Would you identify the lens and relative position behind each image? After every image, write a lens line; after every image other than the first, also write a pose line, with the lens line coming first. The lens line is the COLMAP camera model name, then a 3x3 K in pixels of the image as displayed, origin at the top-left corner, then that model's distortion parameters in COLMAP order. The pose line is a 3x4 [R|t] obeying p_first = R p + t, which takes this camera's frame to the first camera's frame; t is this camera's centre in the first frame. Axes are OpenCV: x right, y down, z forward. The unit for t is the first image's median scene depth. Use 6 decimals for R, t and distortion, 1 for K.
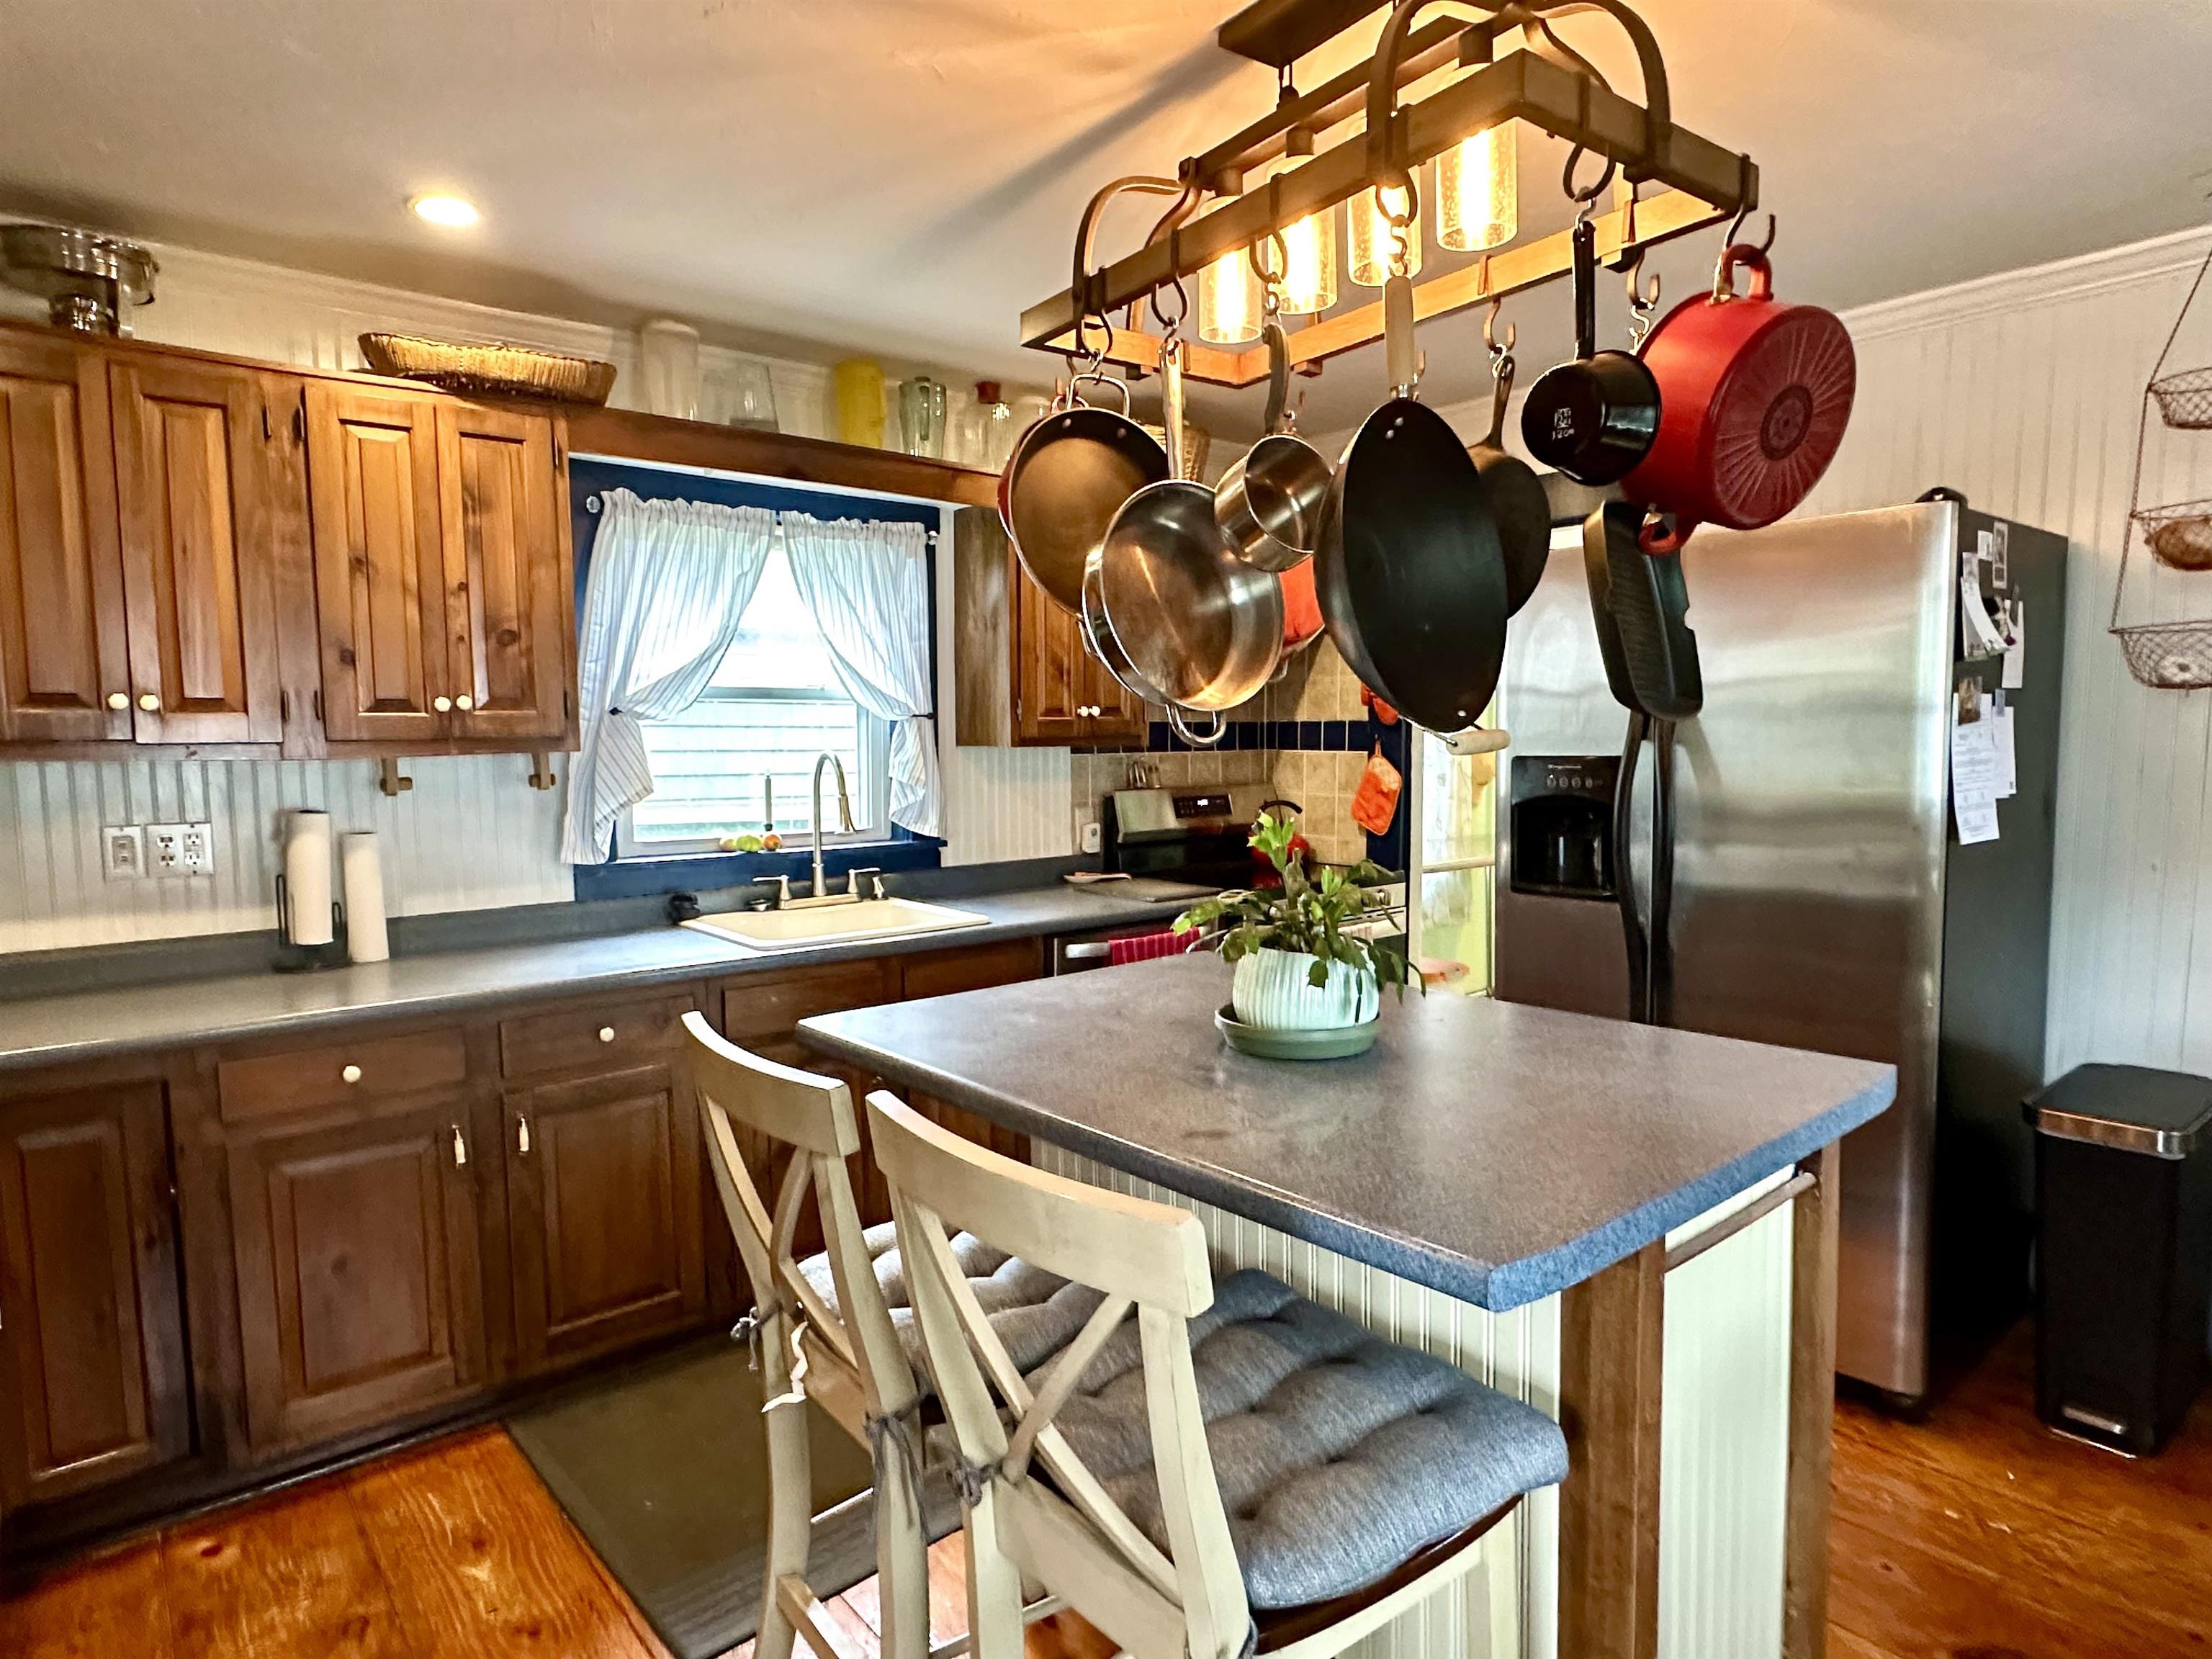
lens RADIAL K [[1259.9, 0, 1106.8], [0, 1259.9, 837.8], [0, 0, 1]] dist [-0.004767, 0.002504]
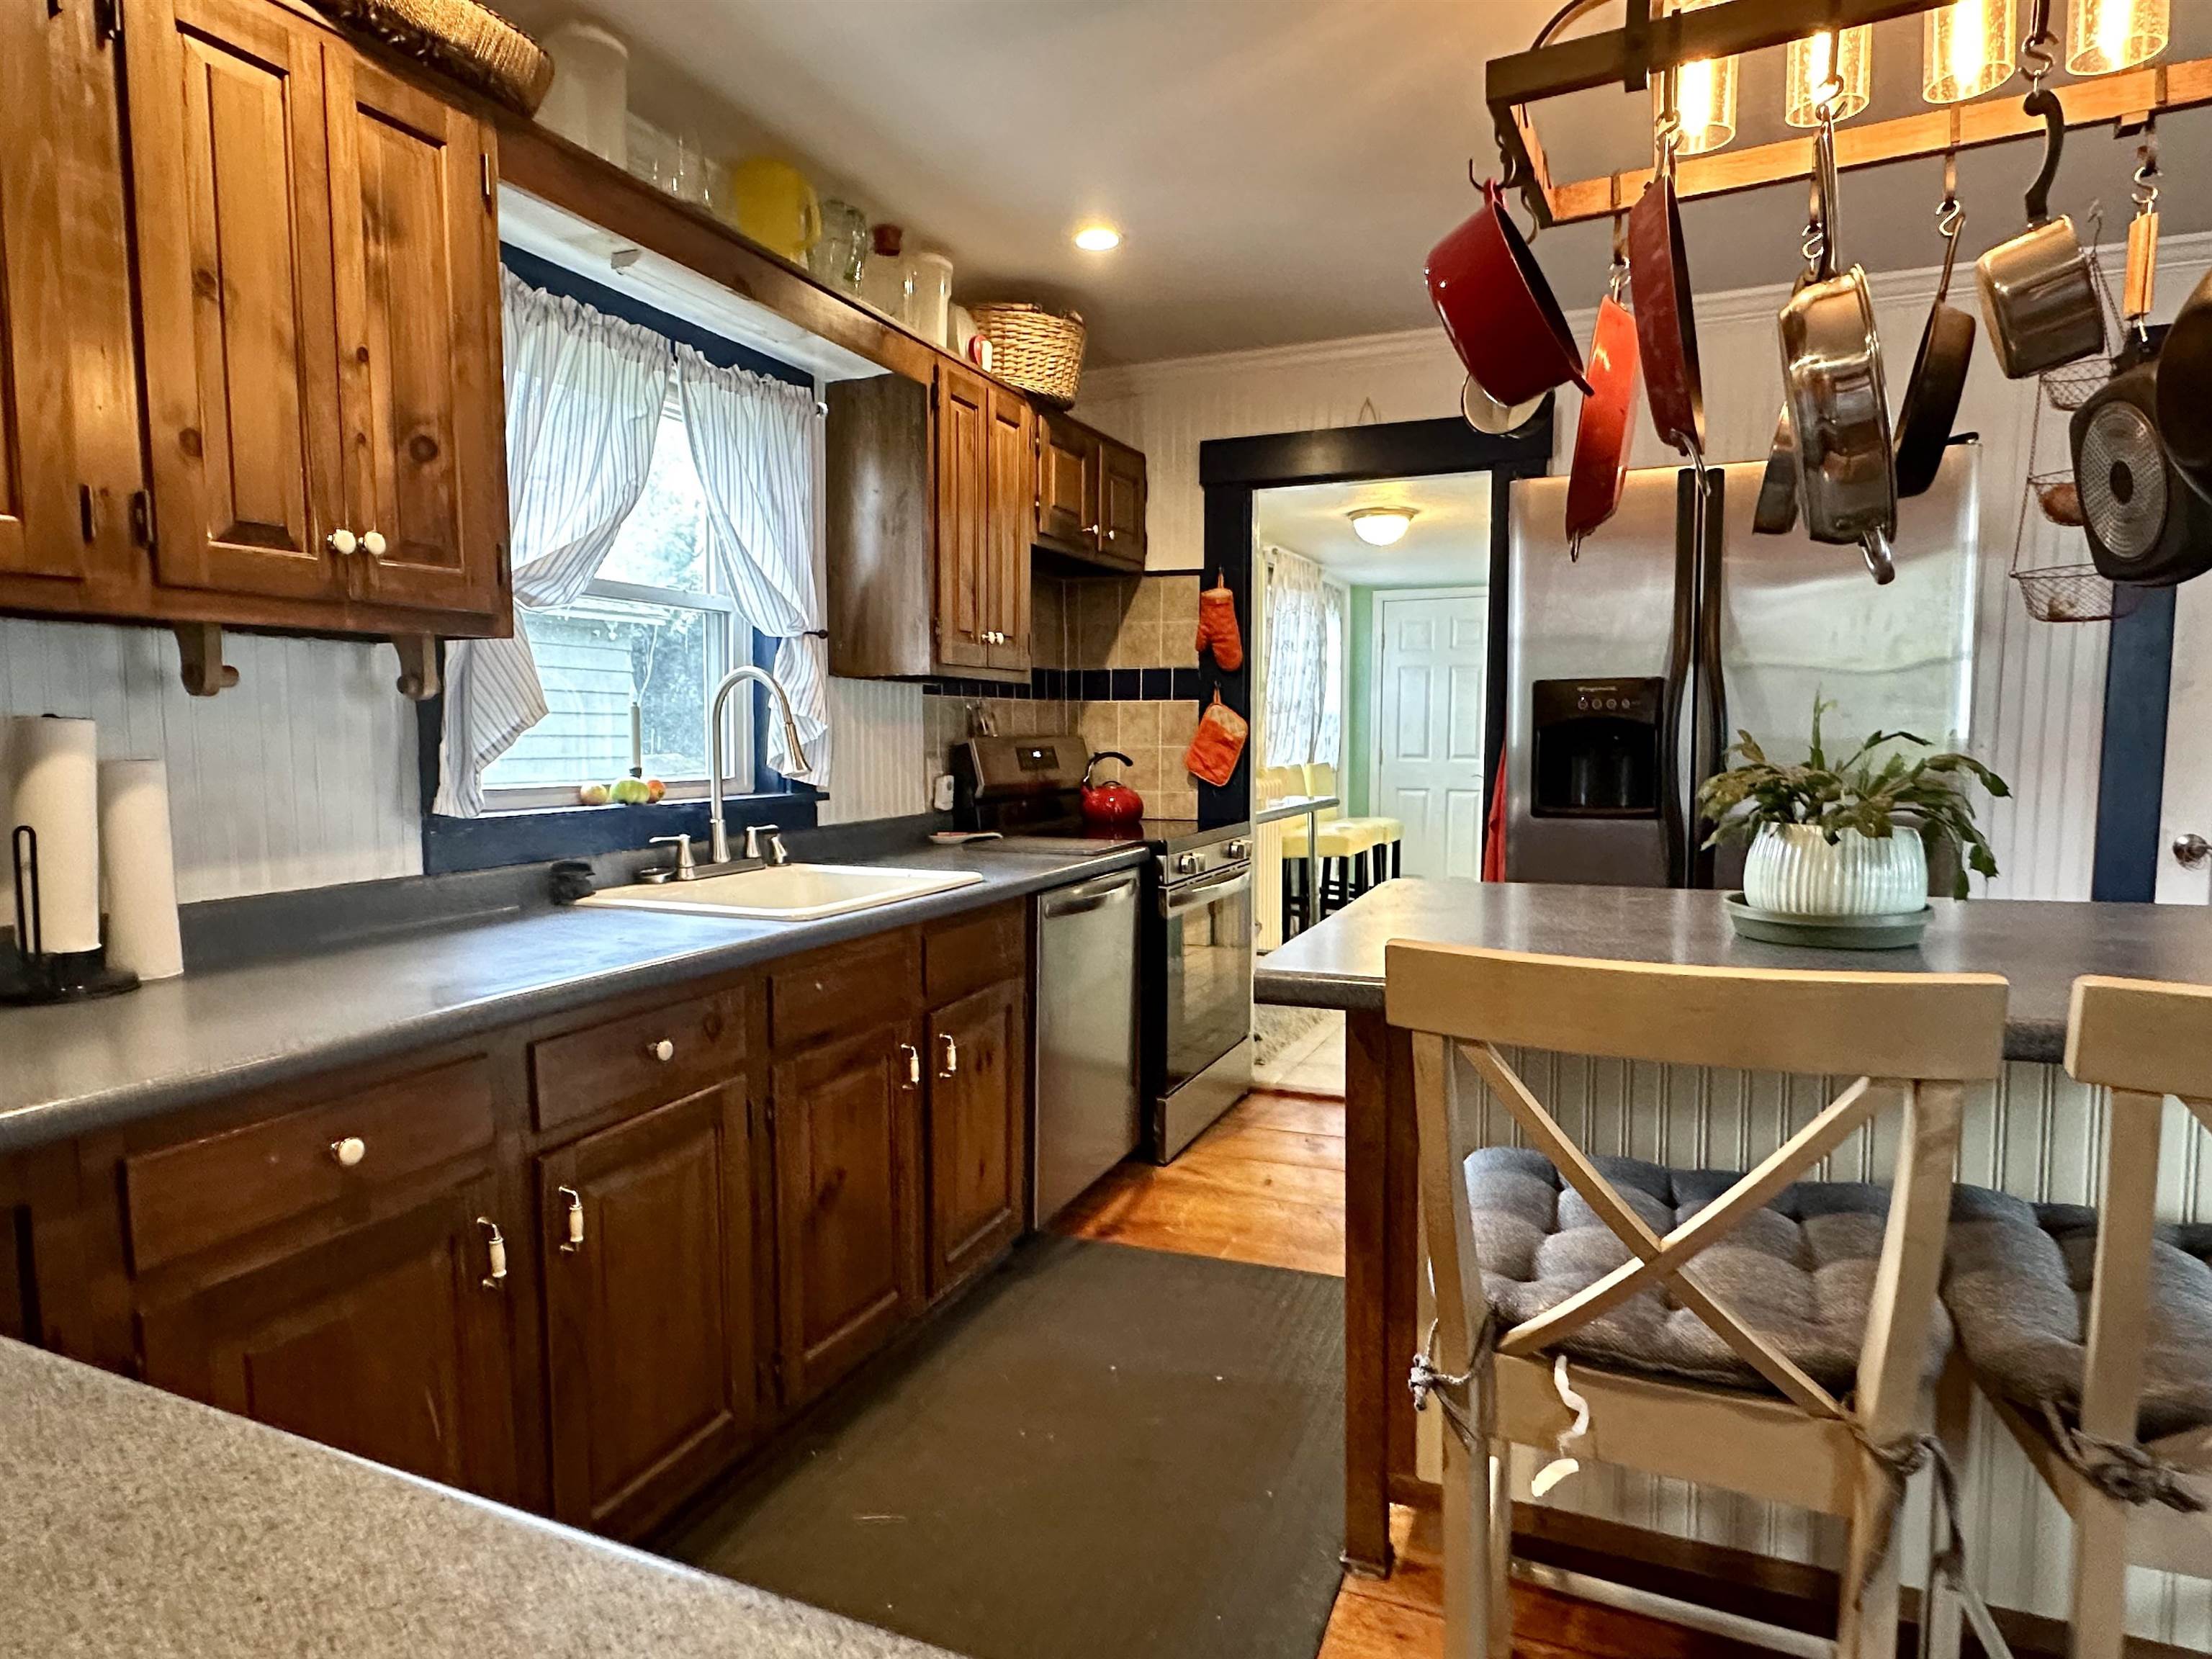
lens RADIAL K [[1259.9, 0, 1106.8], [0, 1259.9, 837.8], [0, 0, 1]] dist [-0.004767, 0.002504]
pose [[0.891347, -0.033069, 0.452115, -0.498168], [0.034229, 0.999398, 0.005616, 0.048788], [-0.452028, 0.010469, 0.891942, 0.301562]]
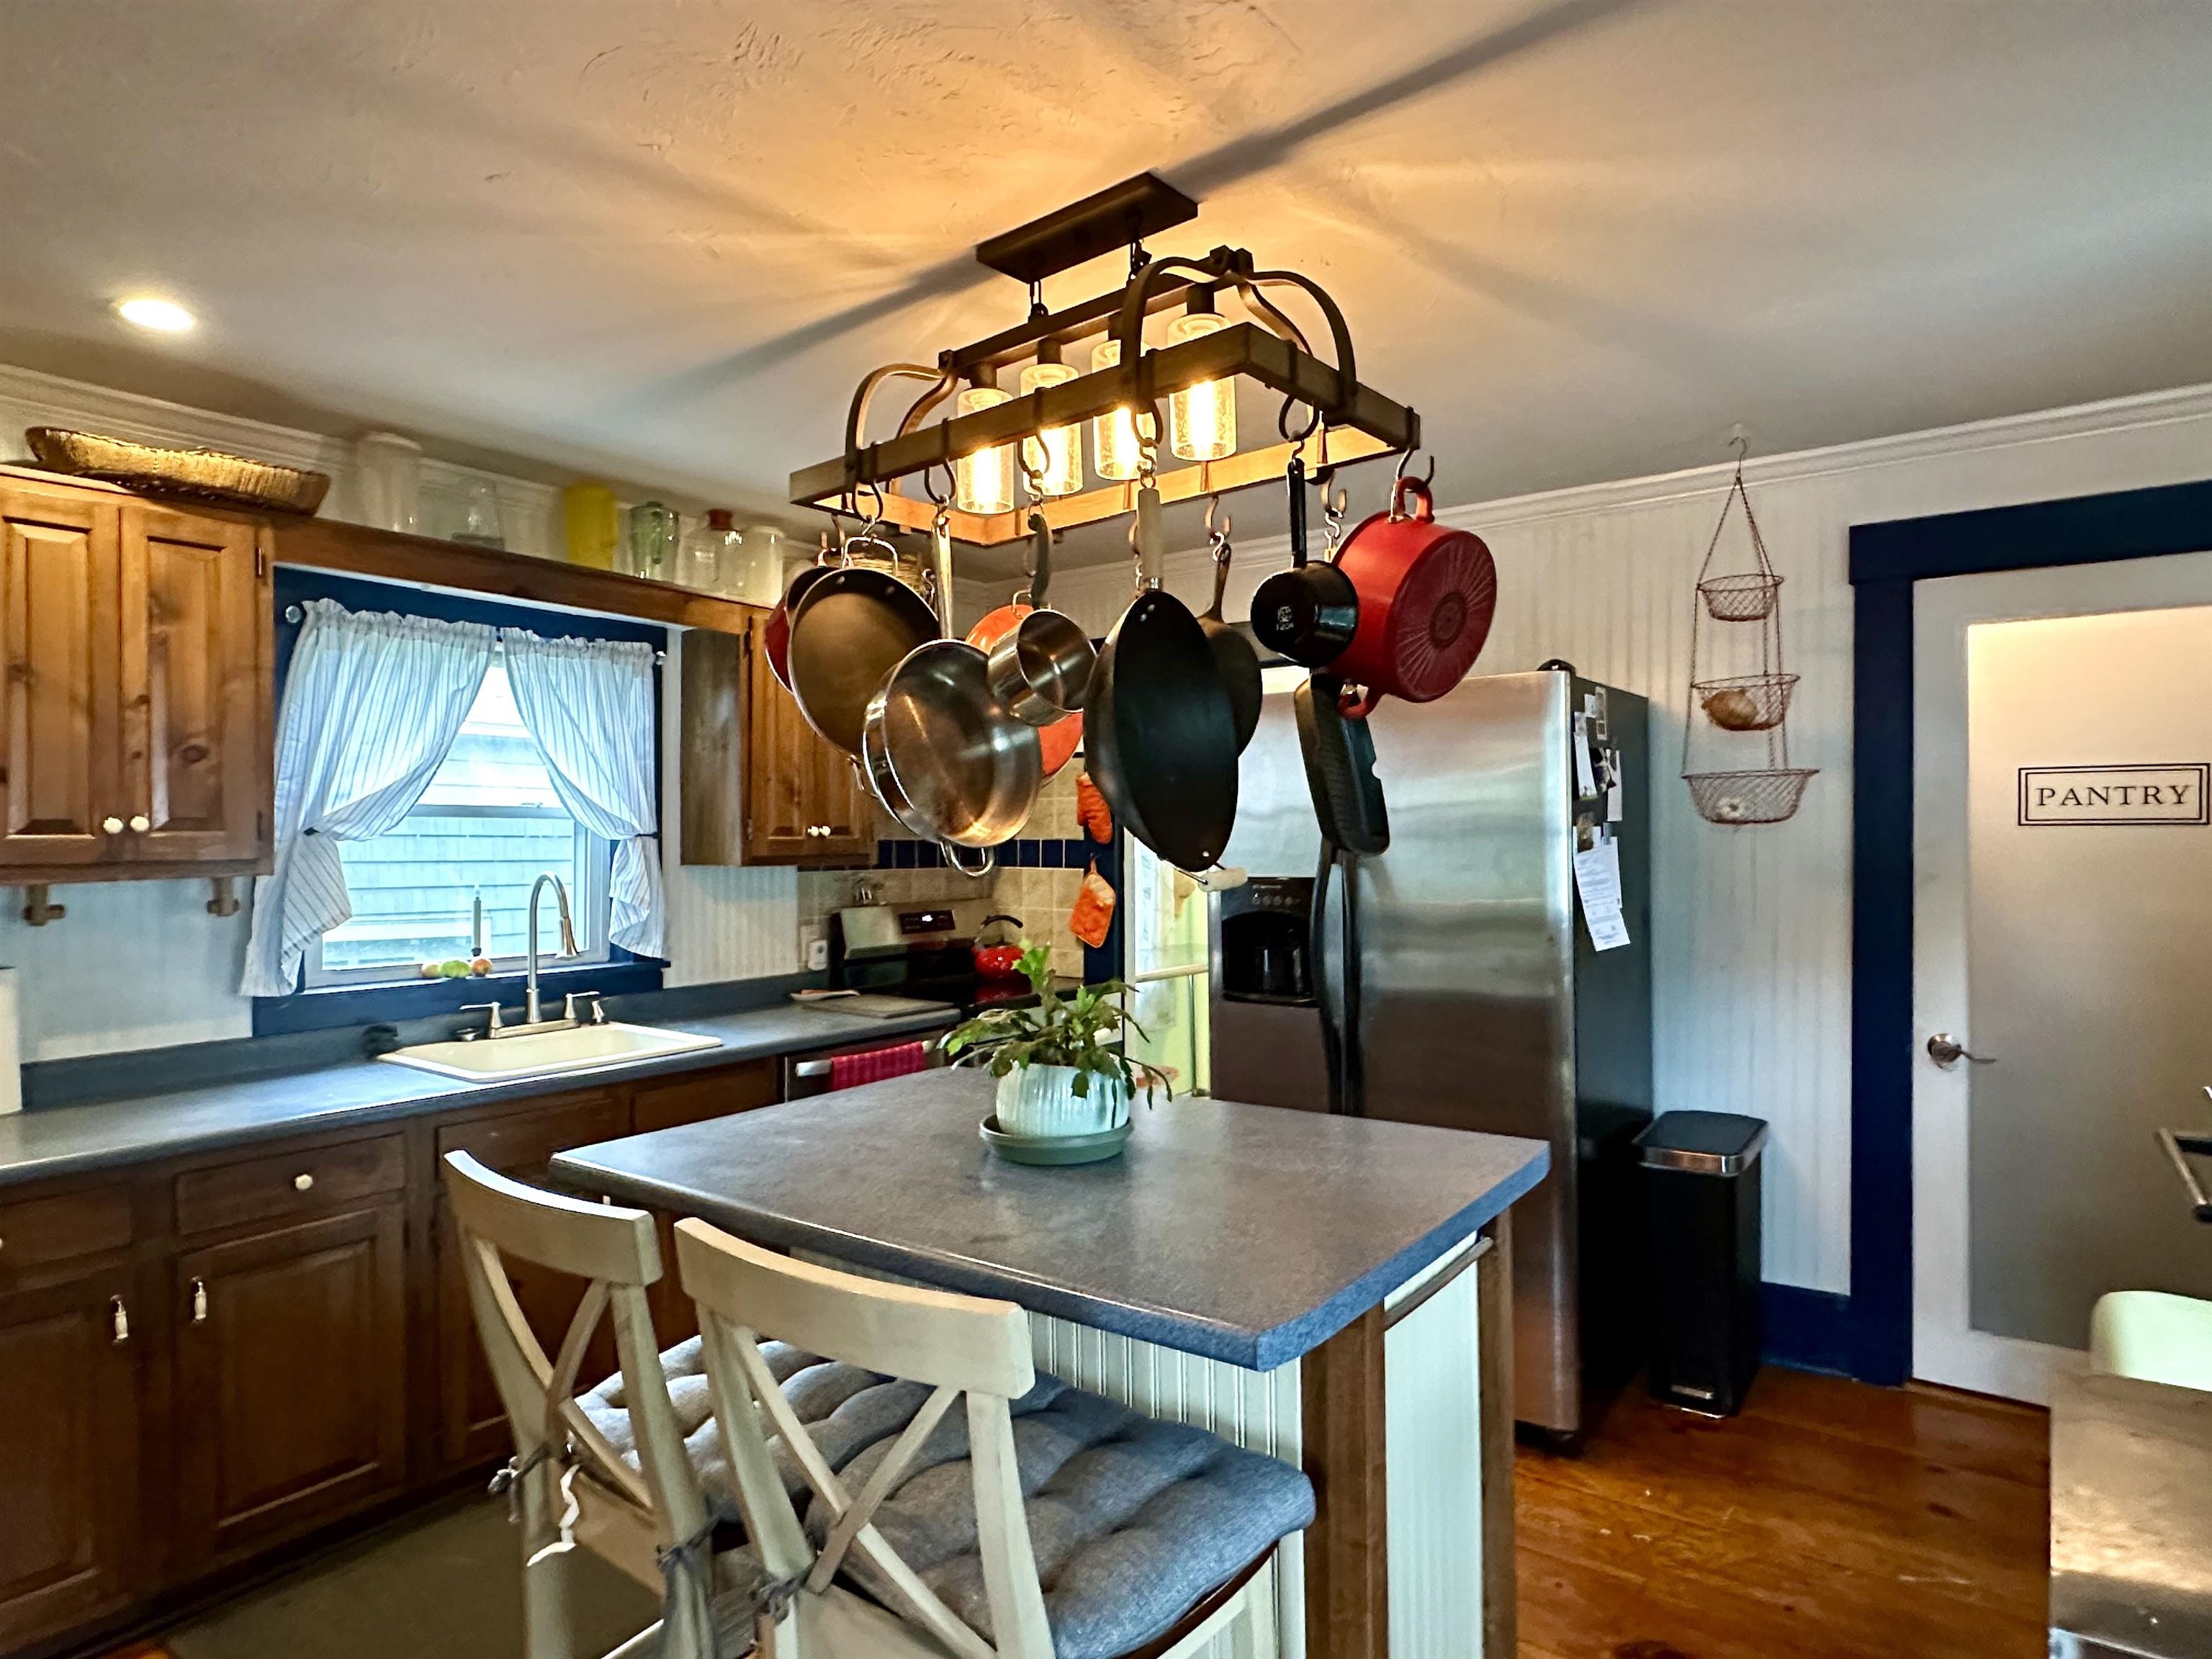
lens RADIAL K [[1259.9, 0, 1106.8], [0, 1259.9, 837.8], [0, 0, 1]] dist [-0.004767, 0.002504]
pose [[0.971227, 0.003808, 0.238126, -0.045544], [0.016508, 0.996391, -0.083264, -0.009708], [-0.237584, 0.084799, 0.967658, -0.057759]]
